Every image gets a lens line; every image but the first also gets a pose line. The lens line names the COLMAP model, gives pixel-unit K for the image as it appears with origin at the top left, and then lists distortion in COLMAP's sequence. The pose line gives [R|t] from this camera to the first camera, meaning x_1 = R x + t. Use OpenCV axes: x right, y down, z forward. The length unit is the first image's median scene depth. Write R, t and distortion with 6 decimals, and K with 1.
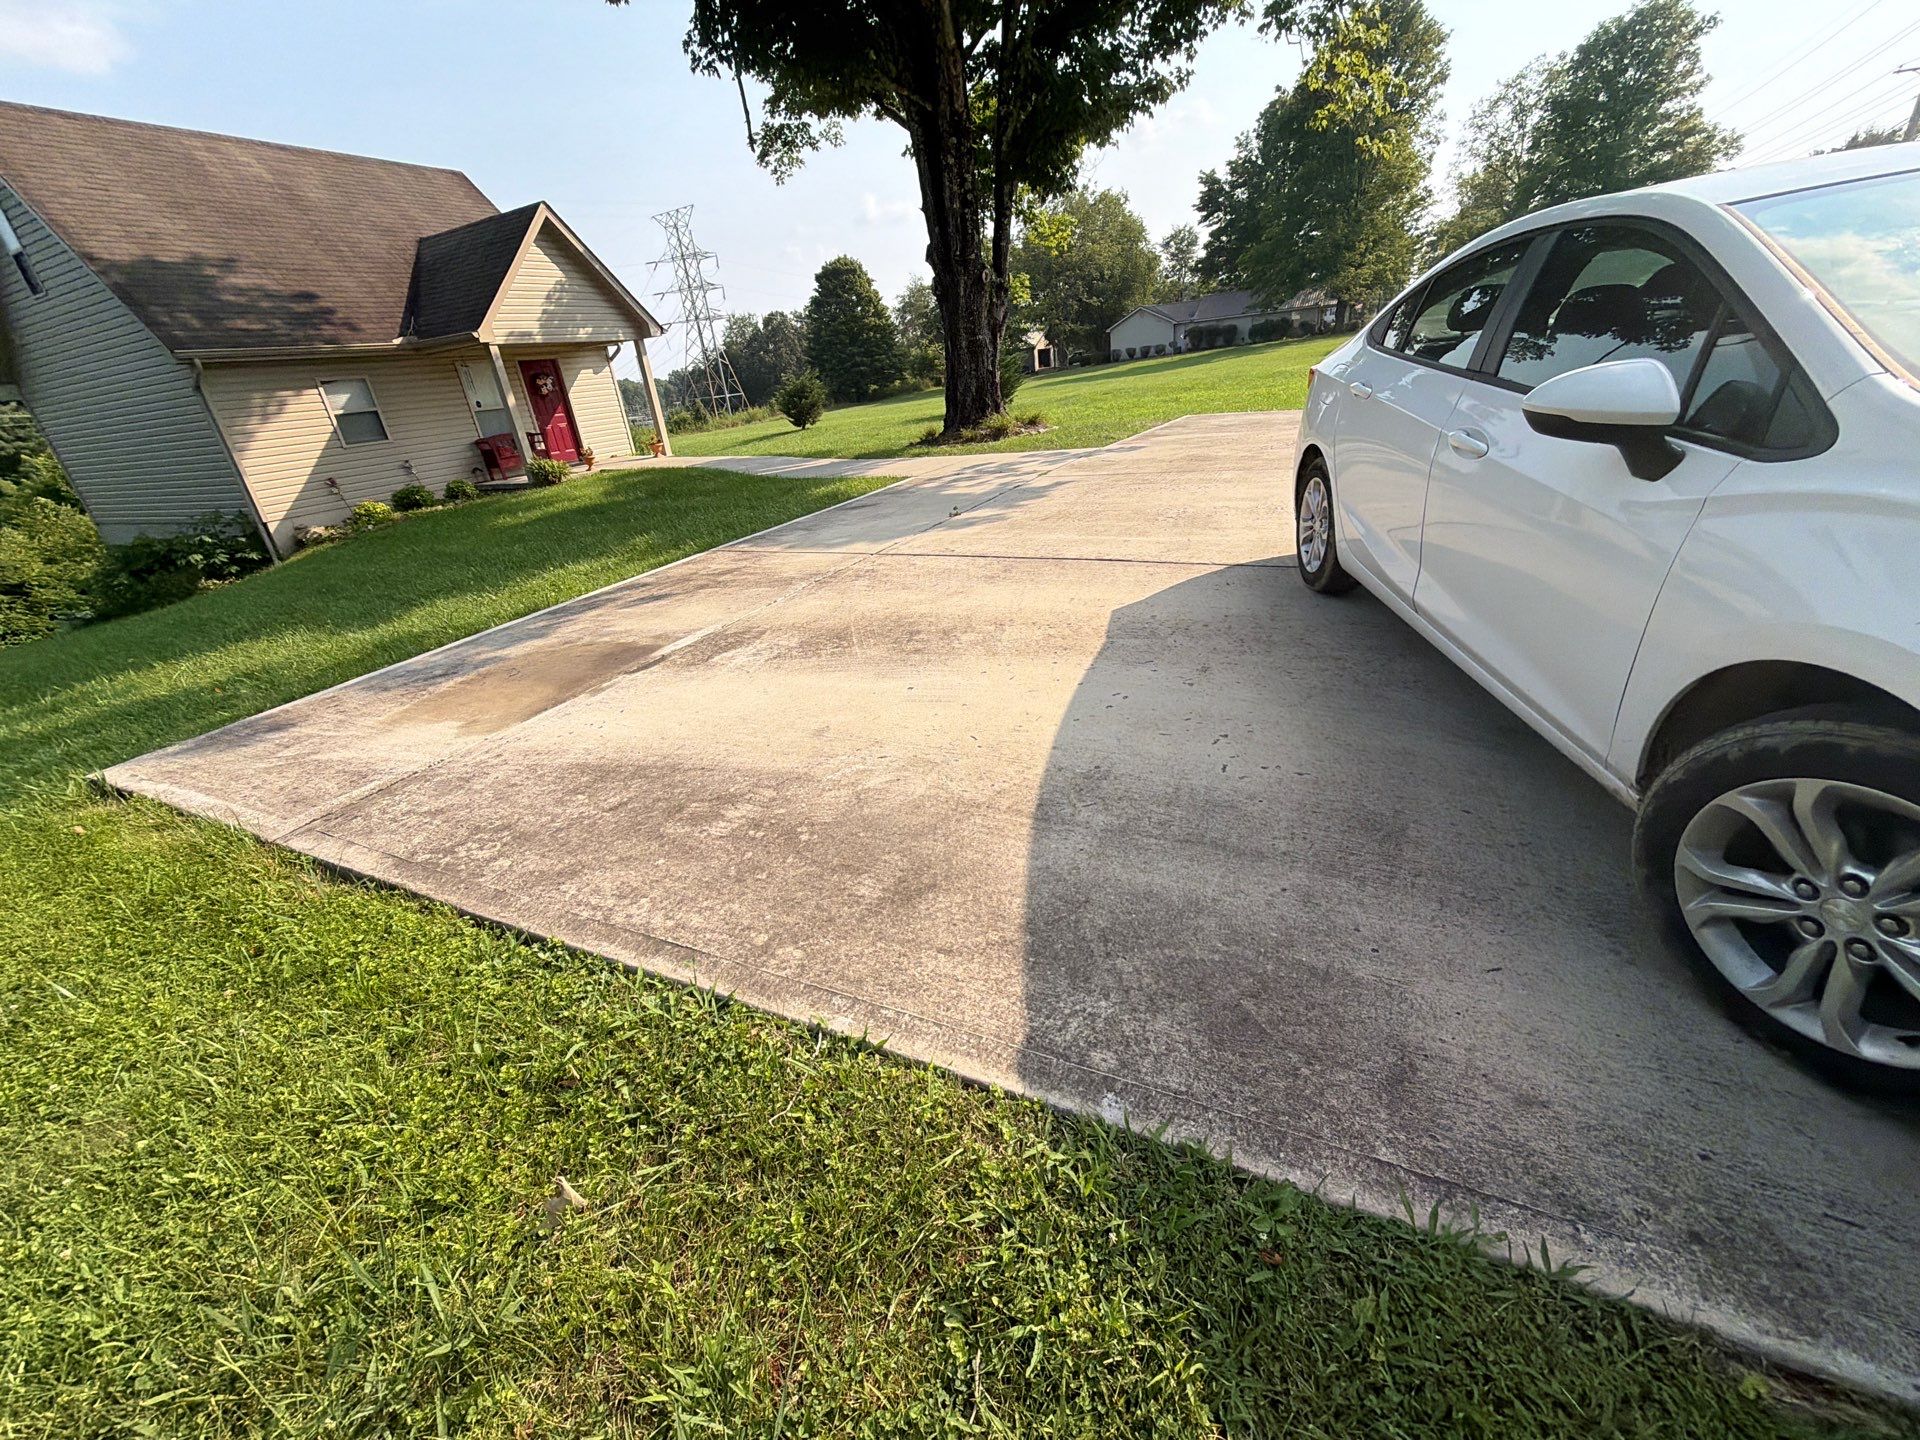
lens RADIAL K [[765.2, 0, 962.0], [0, 765.2, 716.5], [0, 0, 1]] dist [-0.001182, 0.000813]
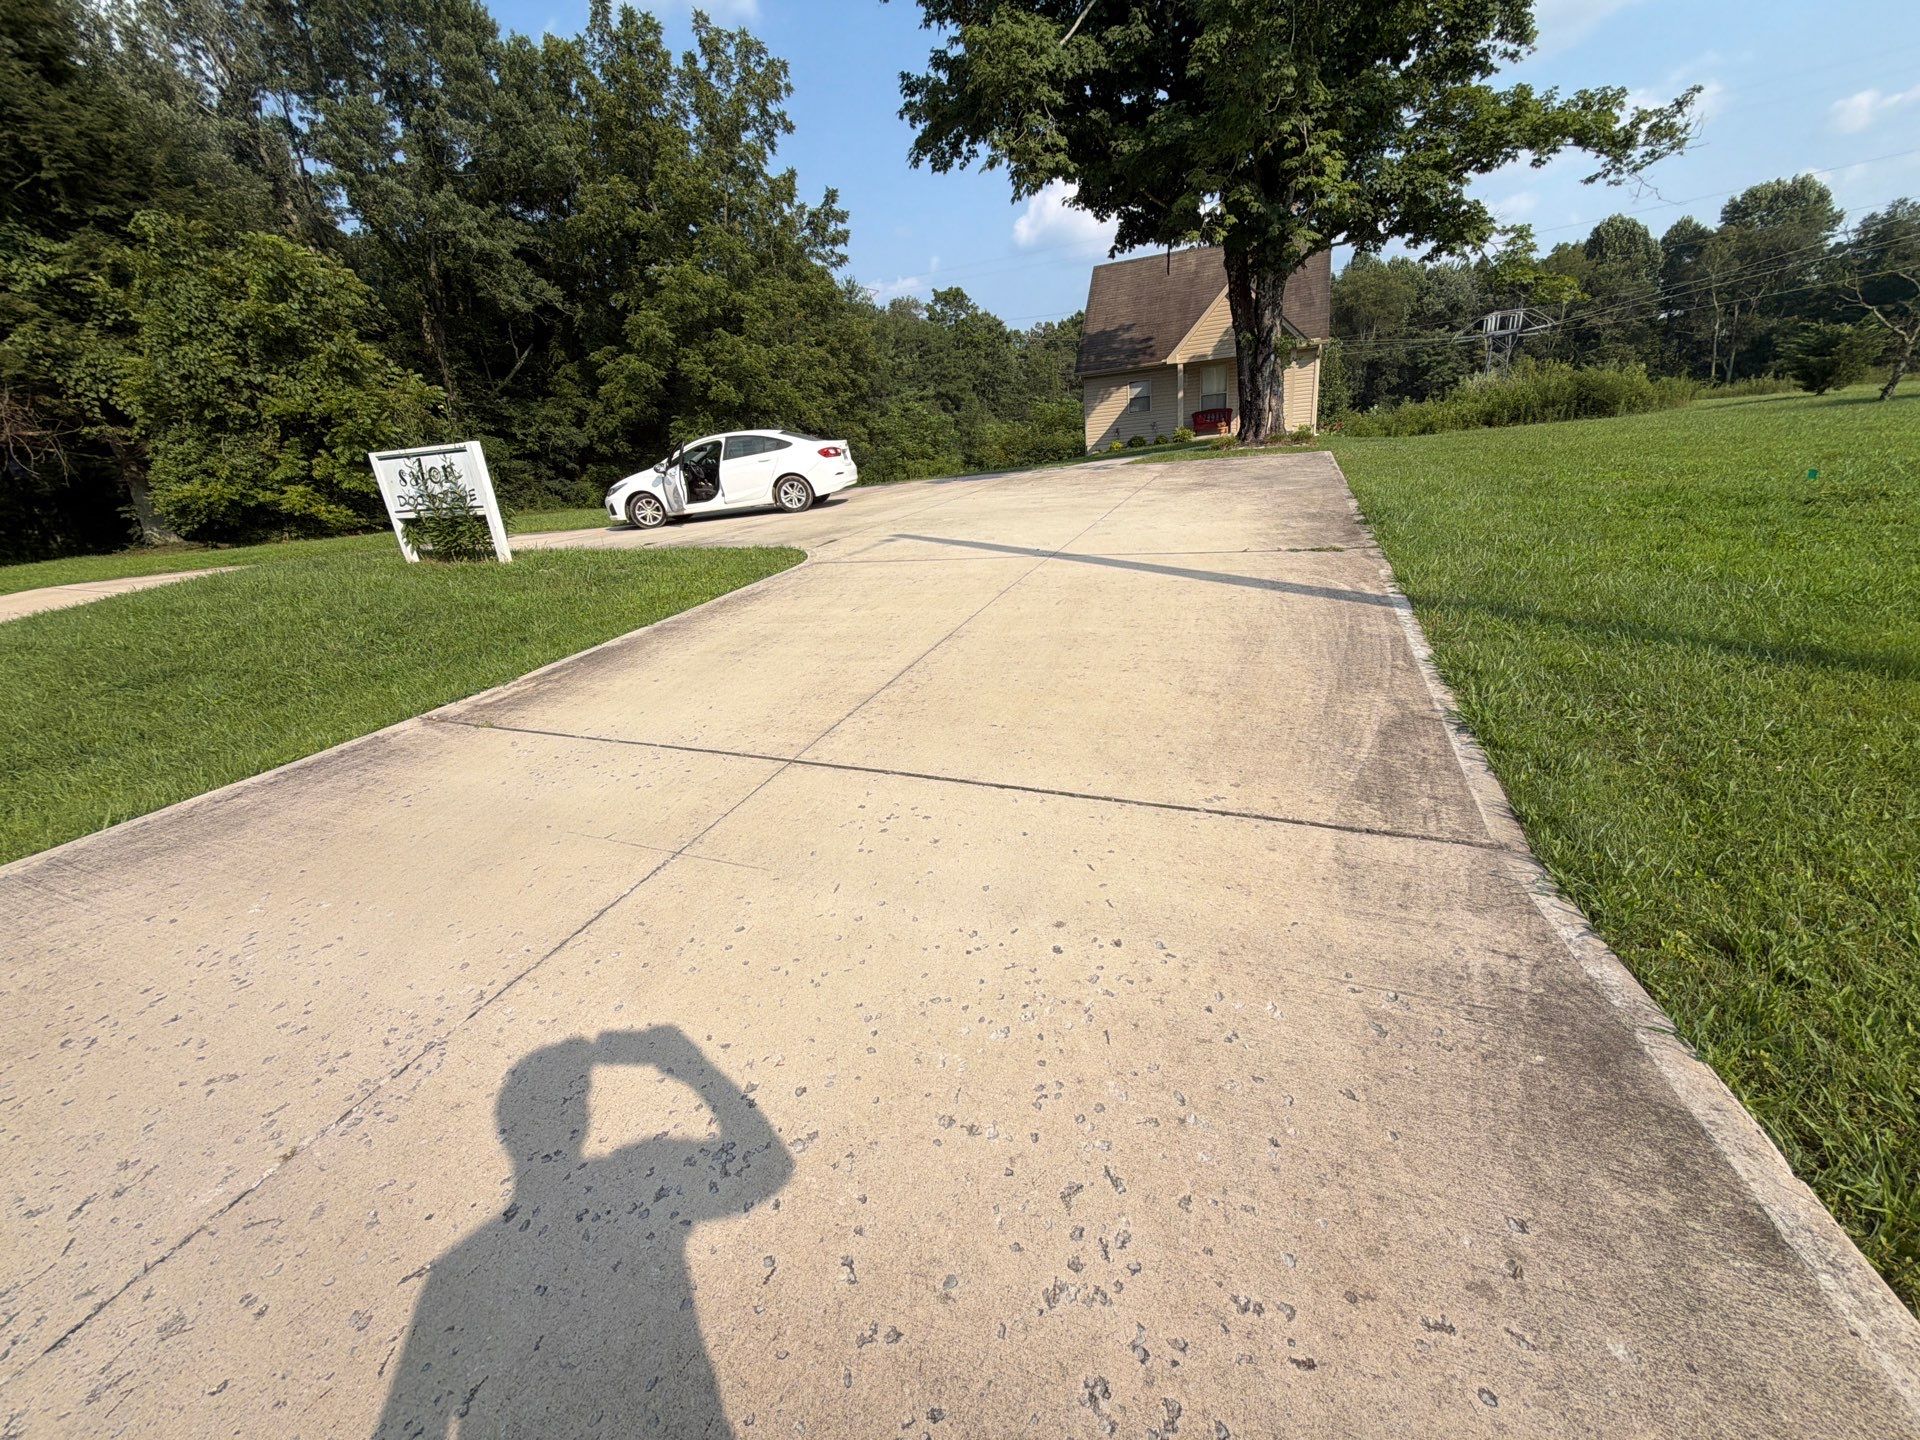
lens RADIAL K [[765.2, 0, 989.0], [0, 765.2, 734.9], [0, 0, 1]] dist [-0.001182, 0.000813]
pose [[0.111824, 0.456748, -0.882540, 1.136031], [-0.335057, 0.853435, 0.399231, -0.251477], [0.935538, 0.251057, 0.248471, 0.275092]]
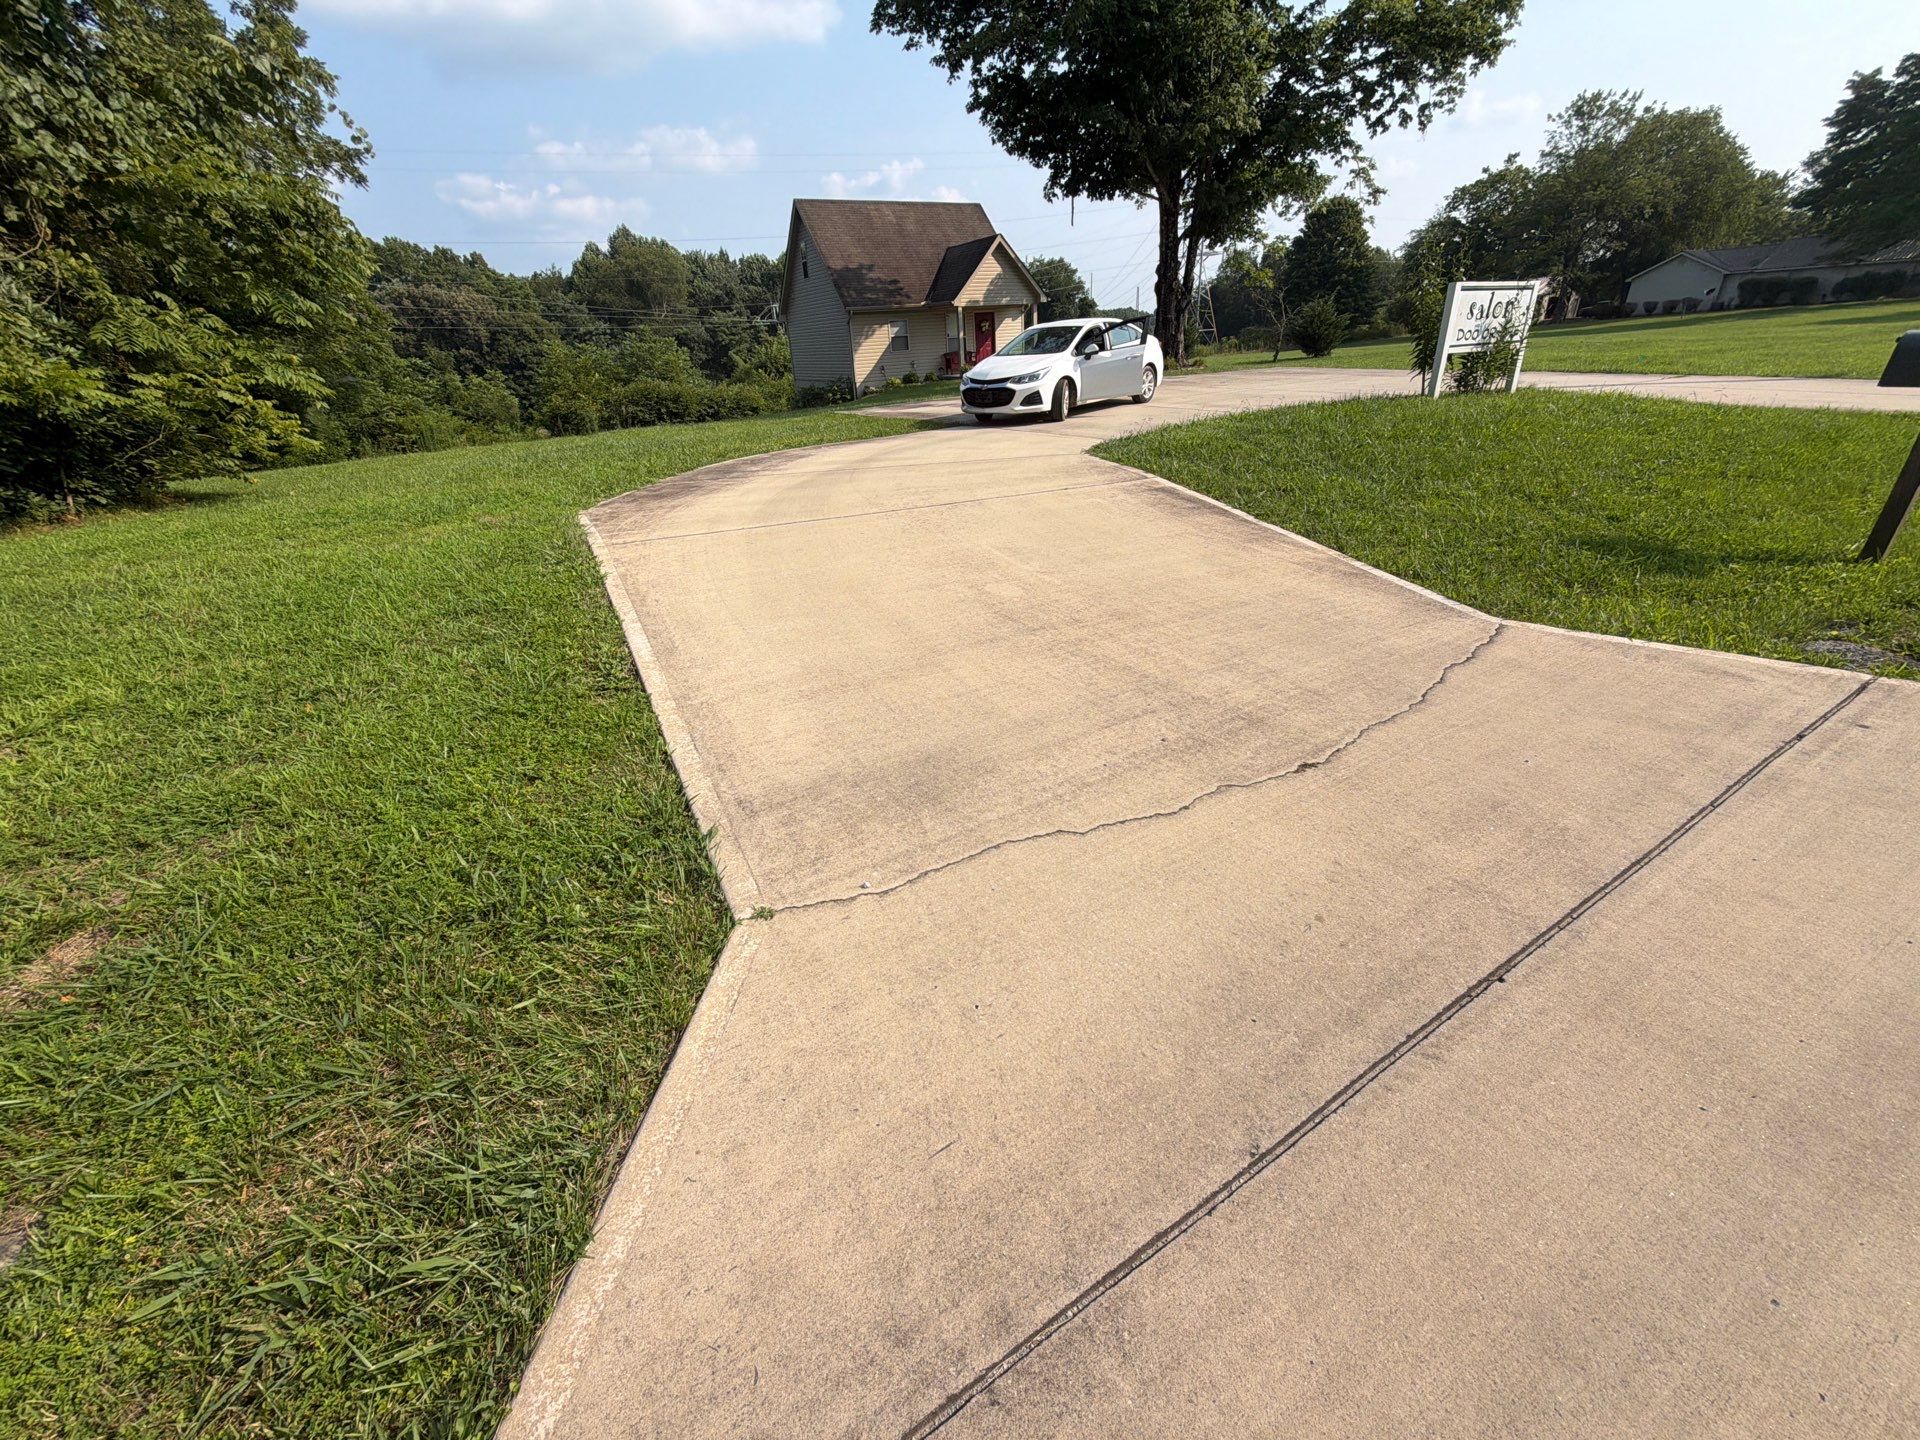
lens RADIAL K [[765.2, 0, 962.8], [0, 765.2, 715.6], [0, 0, 1]] dist [-0.001182, 0.000813]
pose [[0.835618, 0.291212, -0.465767, 0.566627], [-0.256903, 0.956646, 0.137223, 0.239731], [0.485535, 0.004991, 0.874203, -0.669067]]
